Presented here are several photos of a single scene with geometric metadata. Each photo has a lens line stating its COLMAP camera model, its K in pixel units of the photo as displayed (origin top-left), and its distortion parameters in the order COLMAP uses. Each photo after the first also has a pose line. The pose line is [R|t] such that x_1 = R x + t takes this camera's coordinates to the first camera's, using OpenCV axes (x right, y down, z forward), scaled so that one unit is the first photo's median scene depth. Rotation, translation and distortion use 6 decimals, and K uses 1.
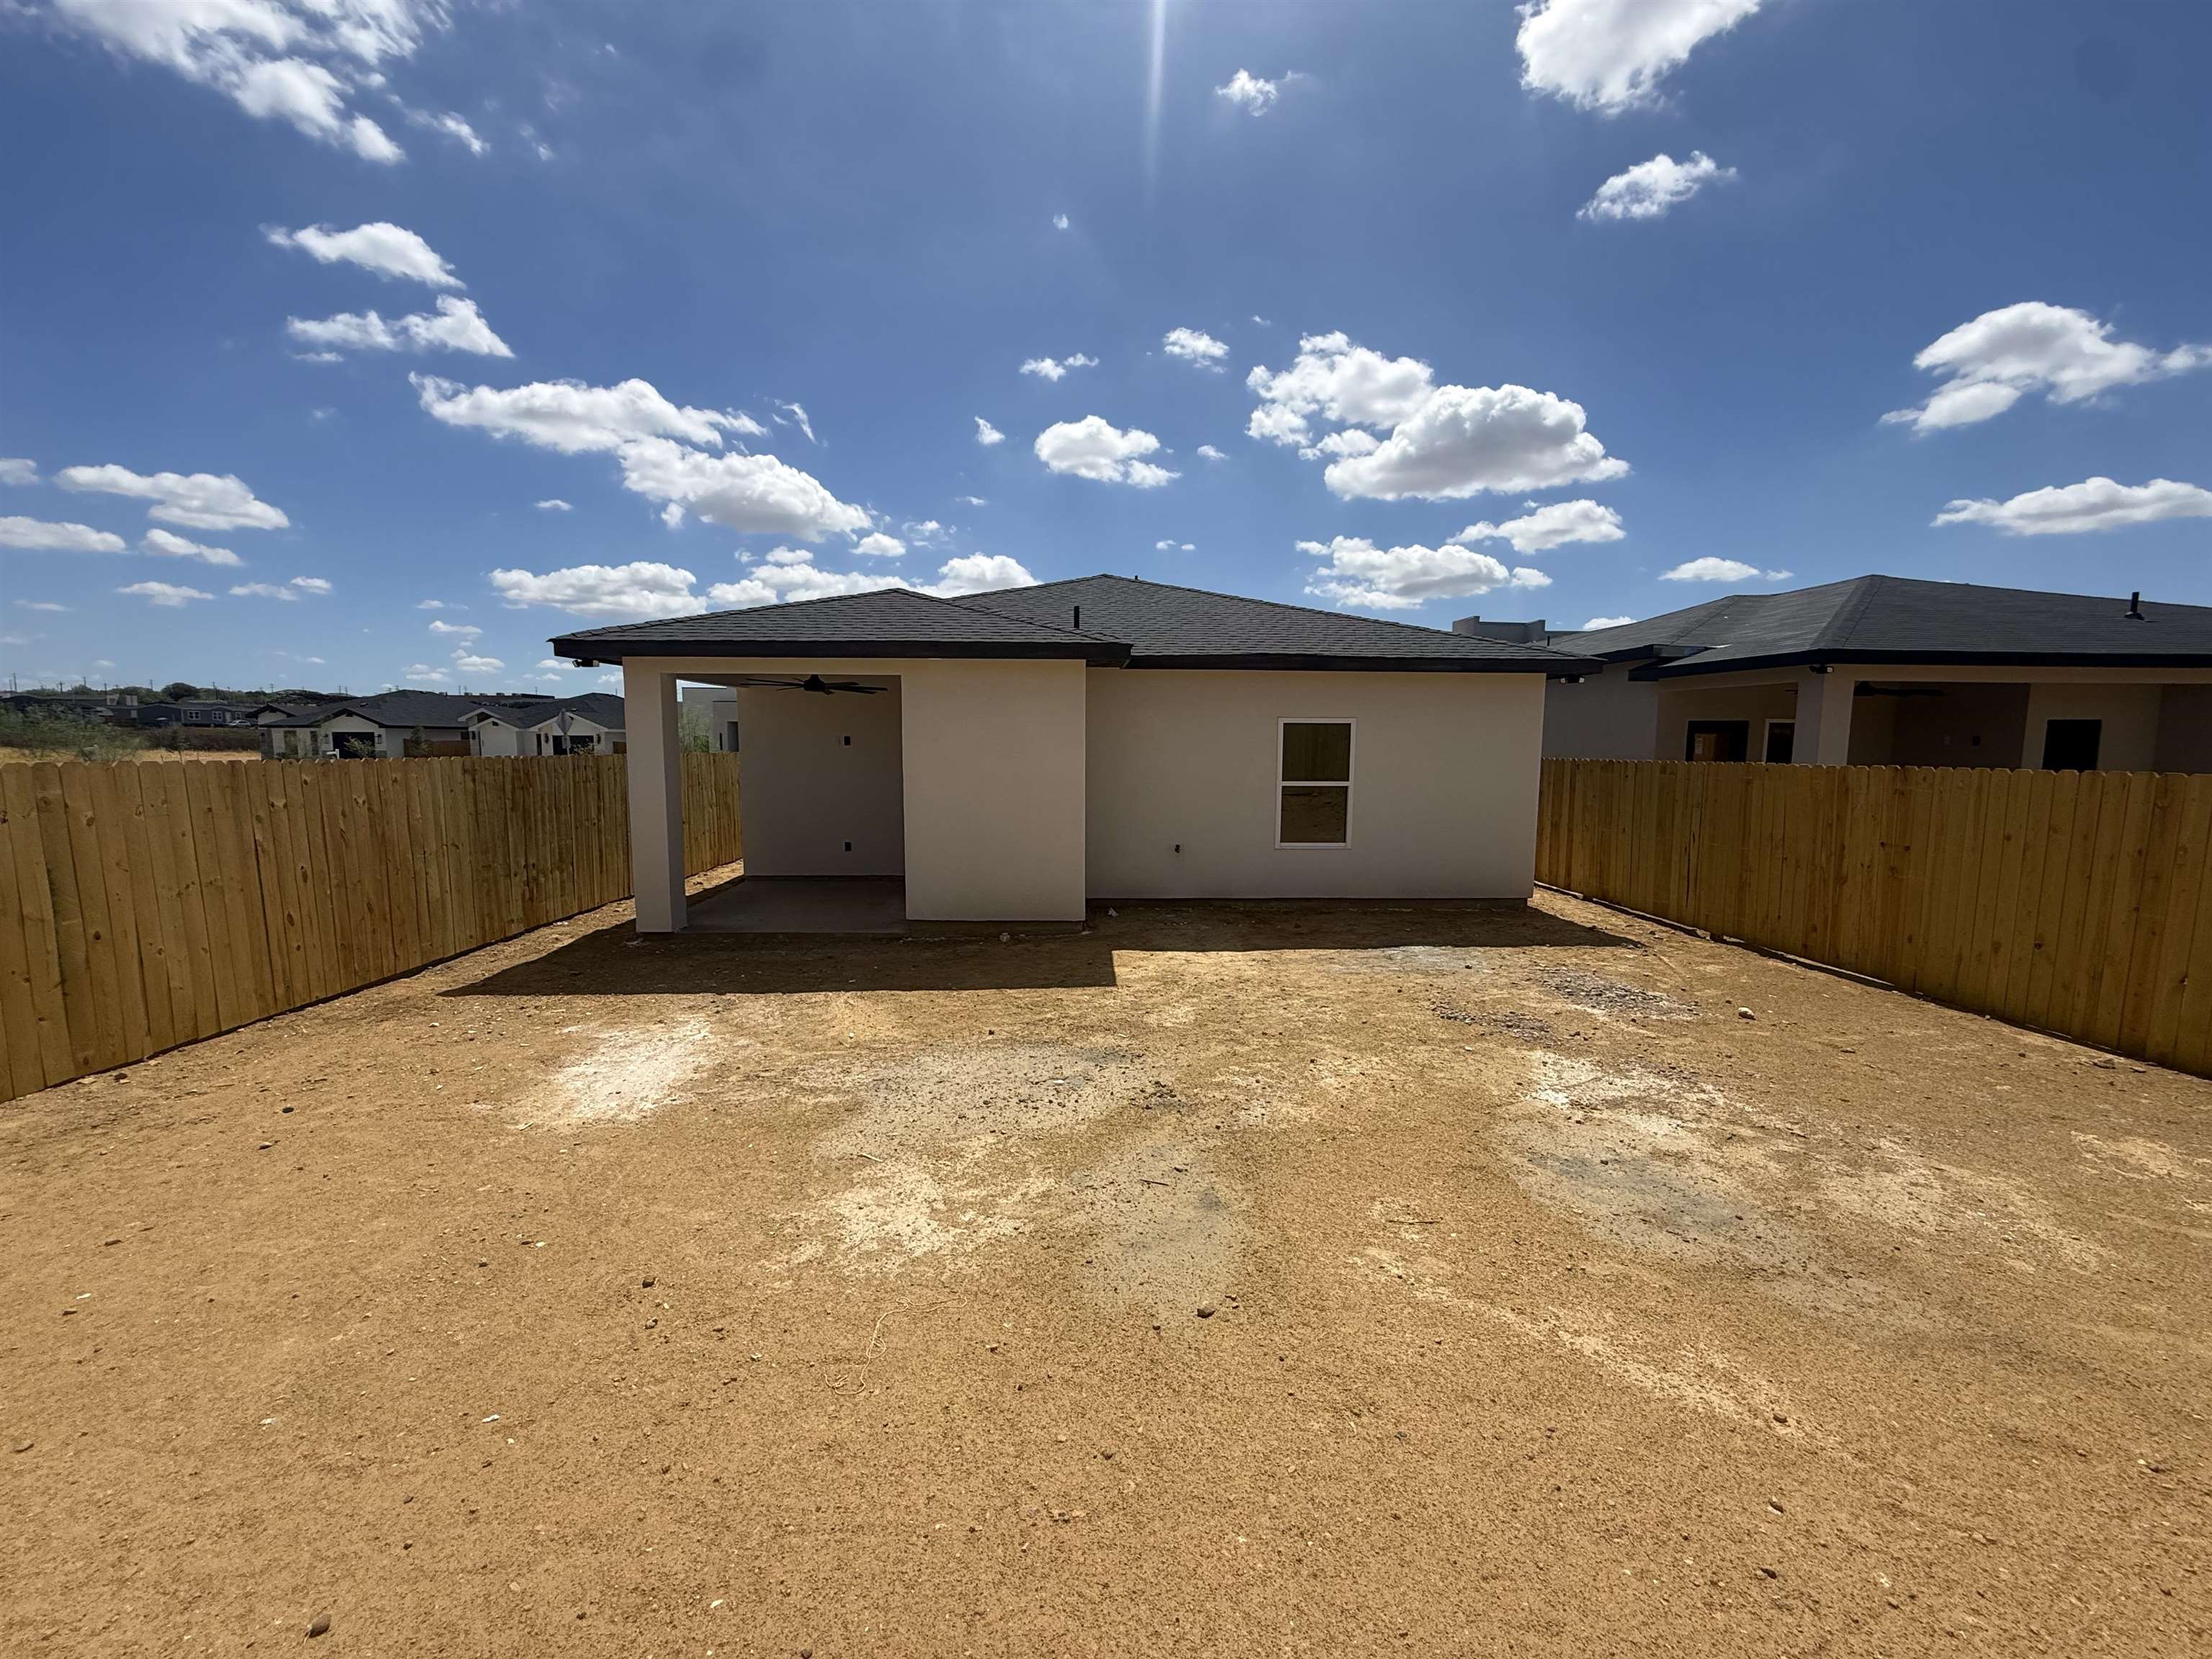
lens RADIAL K [[882.5, 0, 1106.0], [0, 882.5, 829.5], [0, 0, 1]] dist [-0.000304, -0.000241]
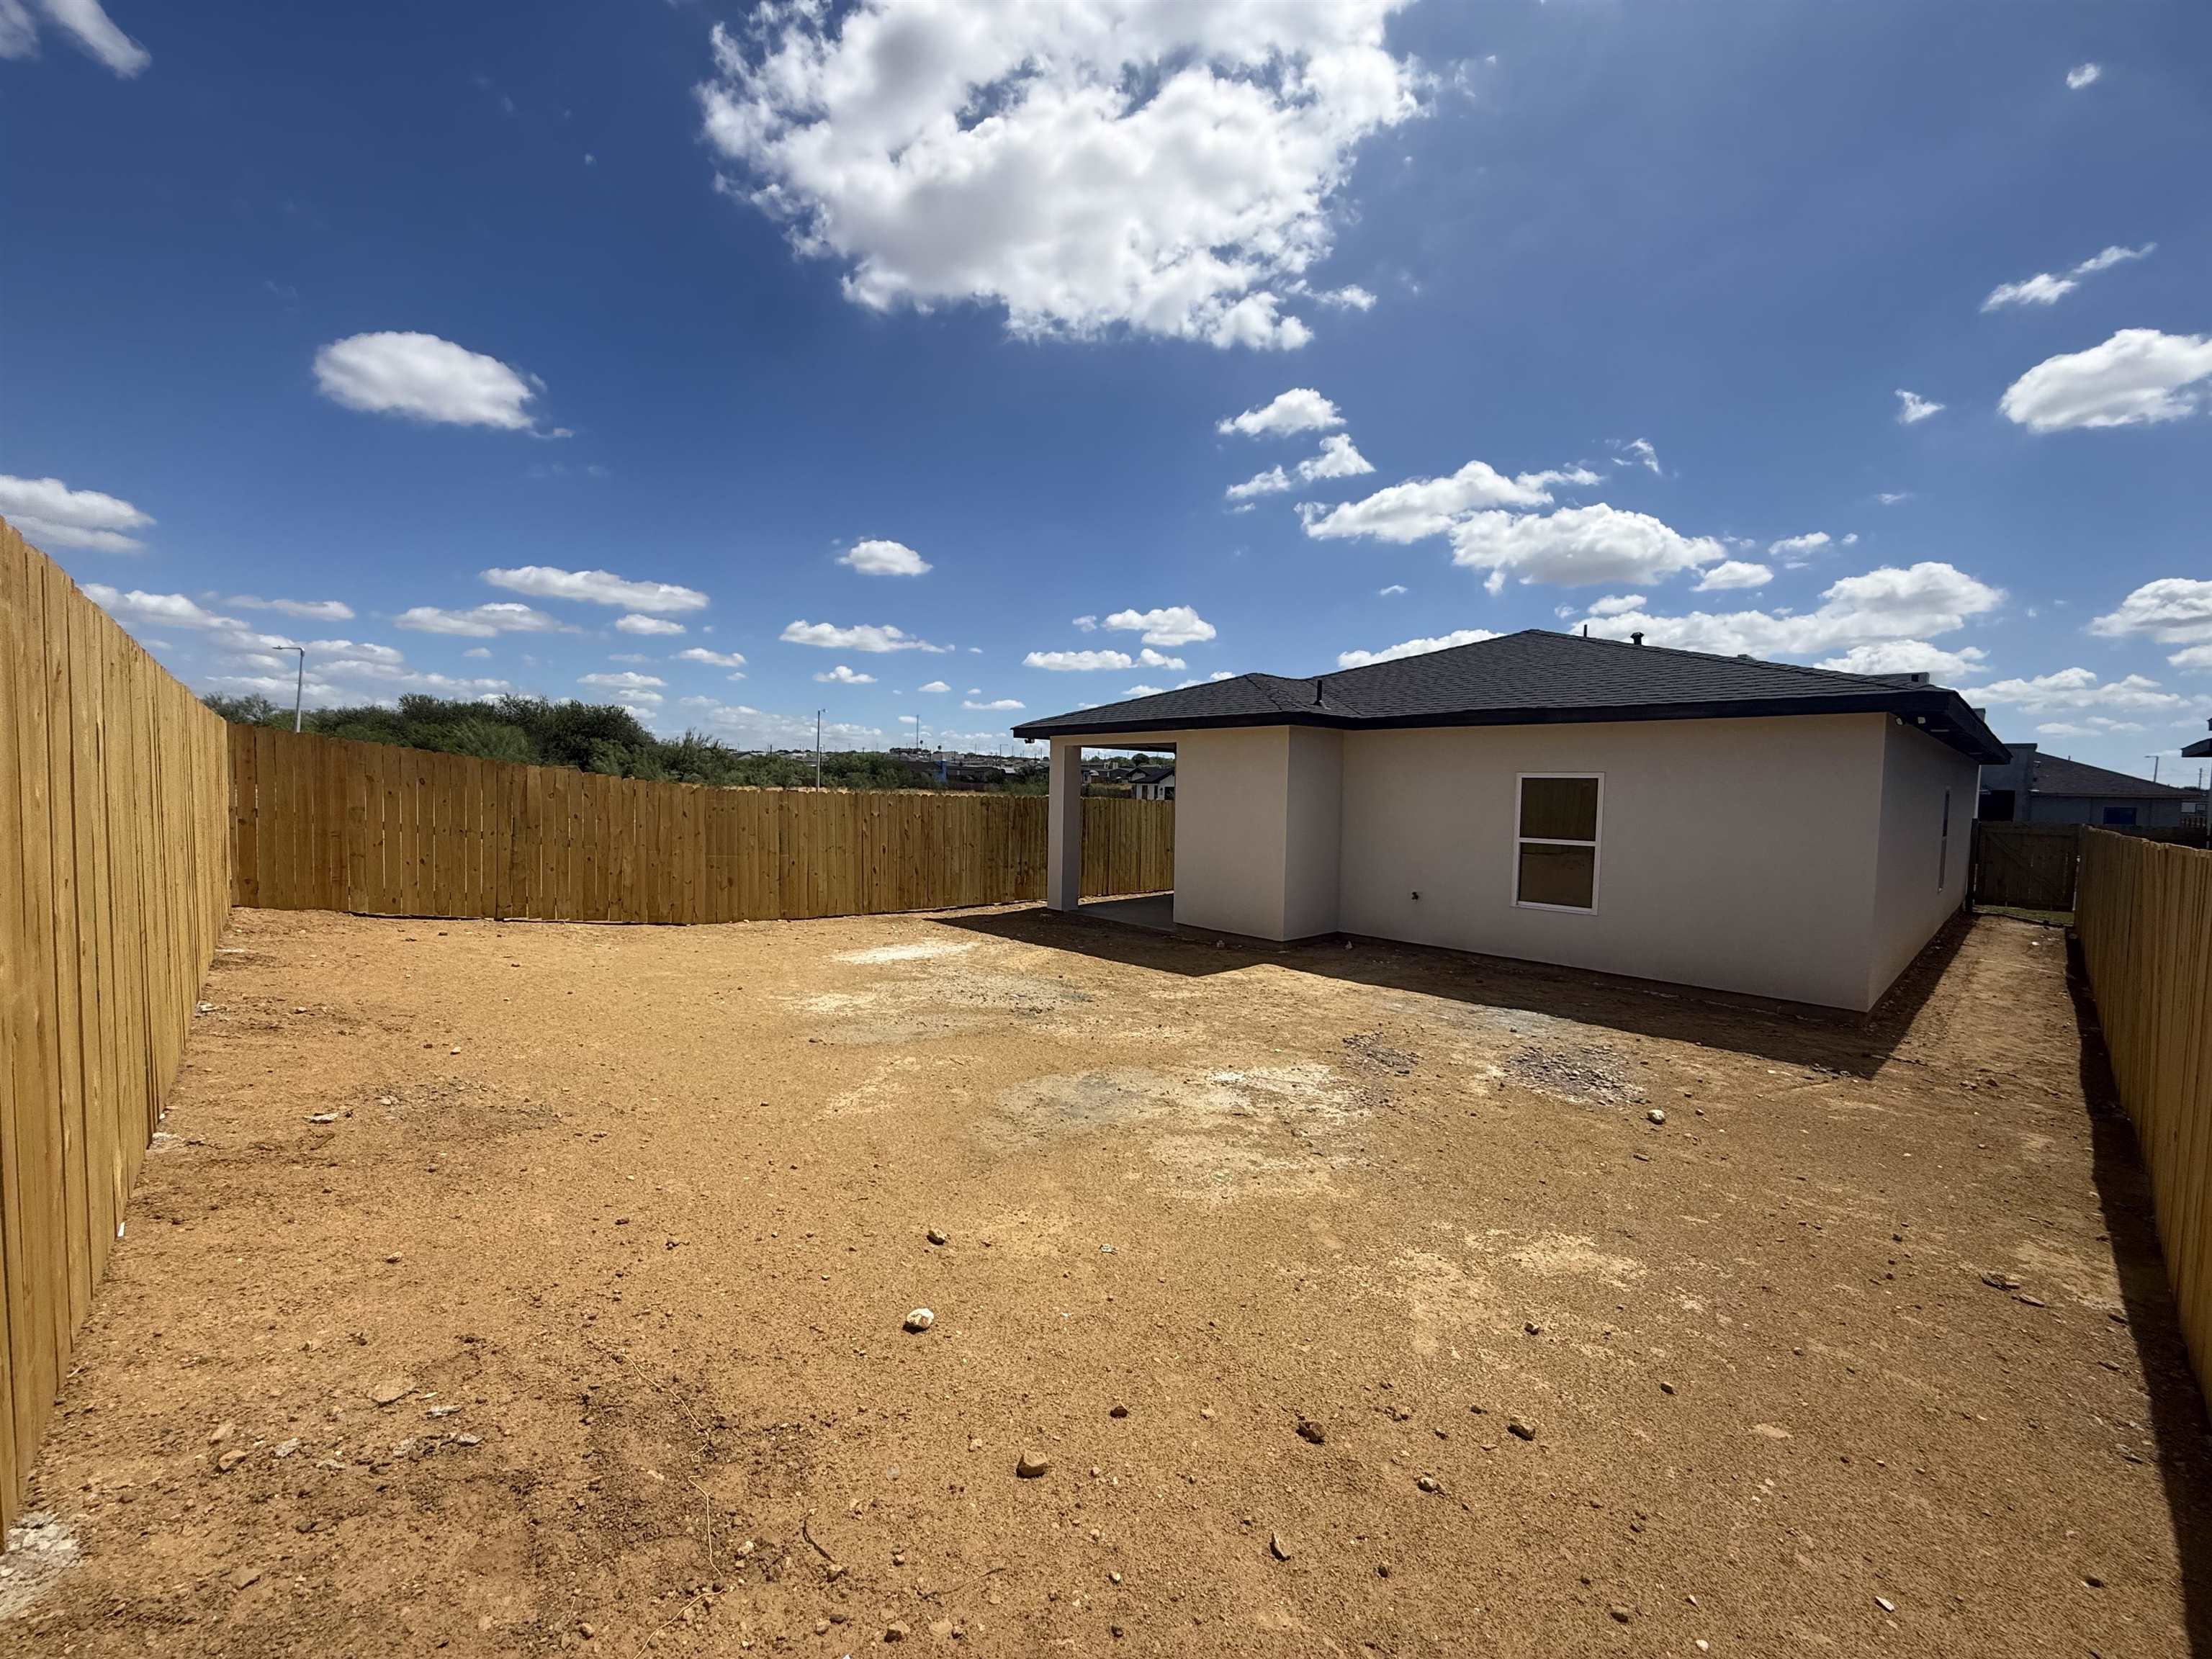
lens RADIAL K [[888.8, 0, 1106.0], [0, 888.8, 829.5], [0, 0, 1]] dist [0.007905, 0.000165]
pose [[0.659533, 0.044883, -0.750334, 1.107757], [-0.095717, 0.995104, -0.024610, 0.007515], [0.745556, 0.088051, 0.660601, 0.023275]]
